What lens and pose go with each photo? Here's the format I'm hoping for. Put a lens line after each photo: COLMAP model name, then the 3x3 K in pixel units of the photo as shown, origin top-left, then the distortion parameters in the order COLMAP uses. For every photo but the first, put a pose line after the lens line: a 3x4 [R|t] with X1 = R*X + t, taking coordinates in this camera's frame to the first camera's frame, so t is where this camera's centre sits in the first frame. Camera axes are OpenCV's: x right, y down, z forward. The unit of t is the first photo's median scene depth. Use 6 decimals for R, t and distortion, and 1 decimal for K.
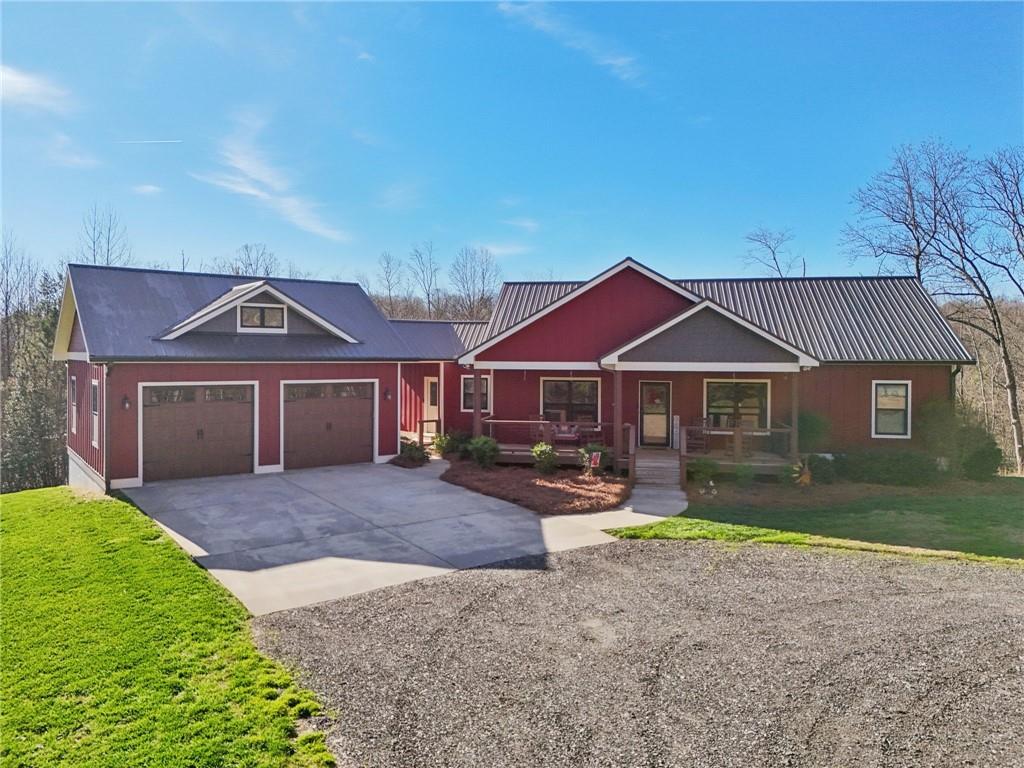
lens RADIAL K [[756.2, 0, 512.2], [0, 756.2, 351.2], [0, 0, 1]] dist [0.033779, -0.001680]
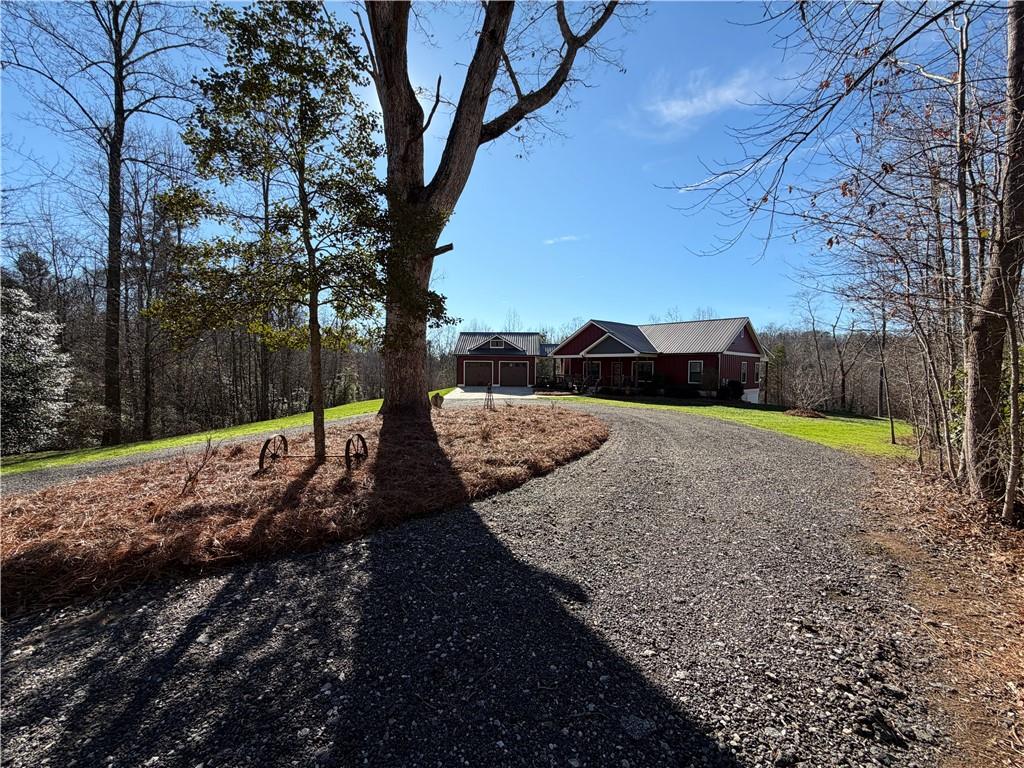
lens RADIAL K [[407.7, 0, 515.9], [0, 407.7, 389.3], [0, 0, 1]] dist [-0.003850, -0.000173]
pose [[0.785341, 0.033167, -0.618174, 0.912493], [-0.003239, 0.998770, 0.049472, 0.072401], [0.619055, -0.036850, 0.784483, -0.444506]]
